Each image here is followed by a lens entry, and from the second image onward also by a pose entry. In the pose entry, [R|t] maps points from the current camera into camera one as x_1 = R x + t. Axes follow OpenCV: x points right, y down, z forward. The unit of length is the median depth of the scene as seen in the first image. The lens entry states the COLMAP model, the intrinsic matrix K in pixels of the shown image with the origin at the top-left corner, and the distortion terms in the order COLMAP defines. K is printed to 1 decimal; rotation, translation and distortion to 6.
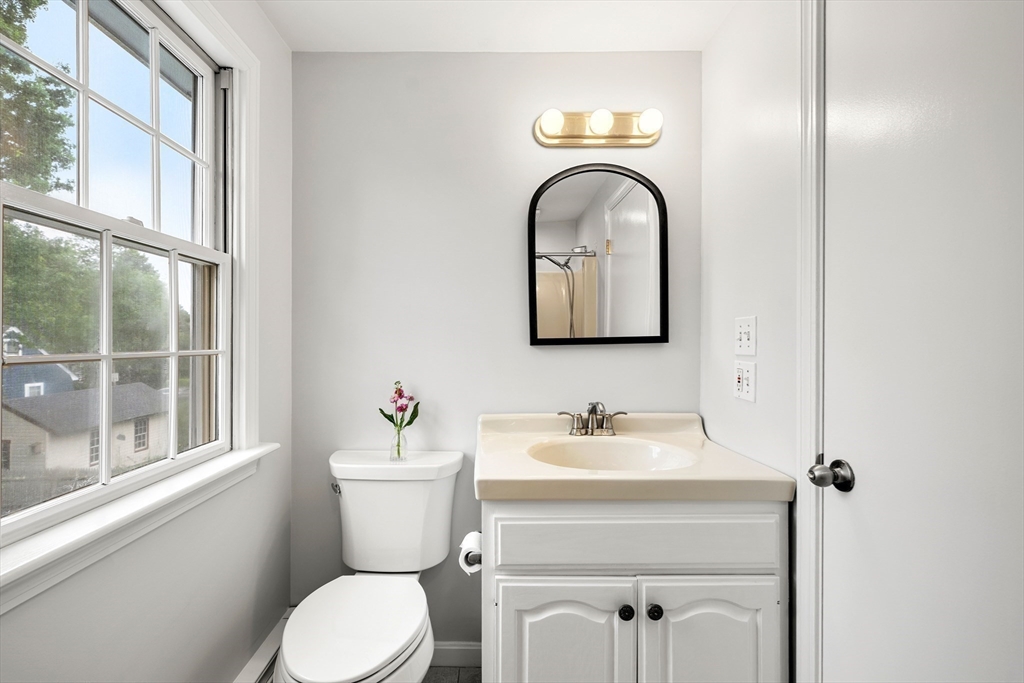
lens RADIAL K [[464.5, 0, 506.7], [0, 464.5, 338.4], [0, 0, 1]] dist [0.002100, -0.000231]
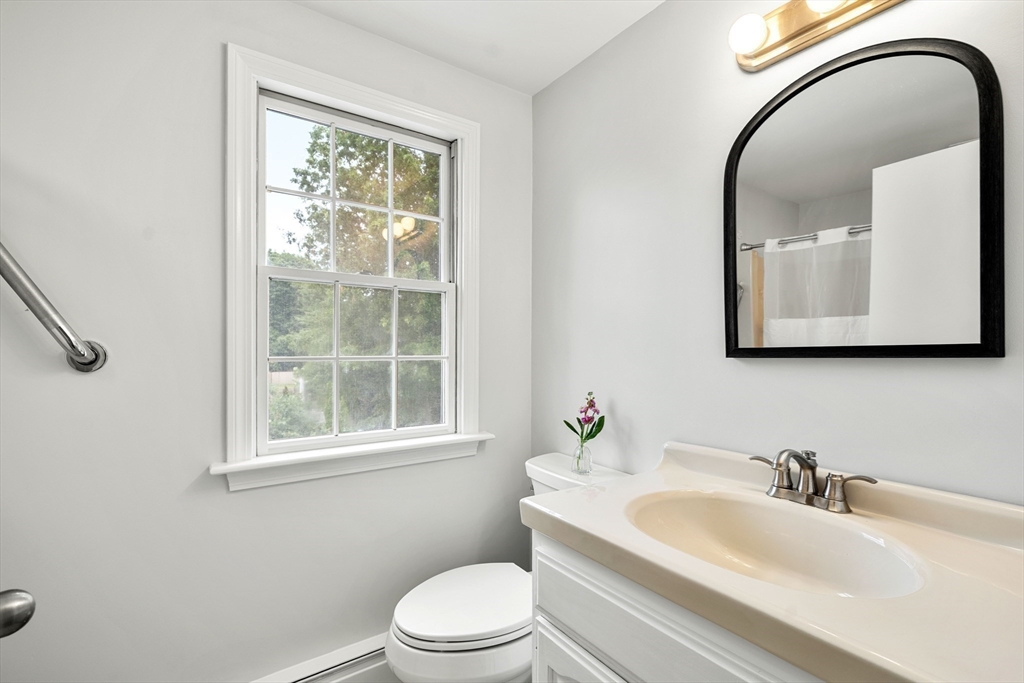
lens RADIAL K [[464.5, 0, 508.9], [0, 464.5, 345.5], [0, 0, 1]] dist [0.002100, -0.000231]
pose [[0.571181, -0.001905, -0.820822, 0.467940], [0.000264, 0.999998, -0.002137, -0.001932], [0.820824, 0.001004, 0.571180, 0.316022]]
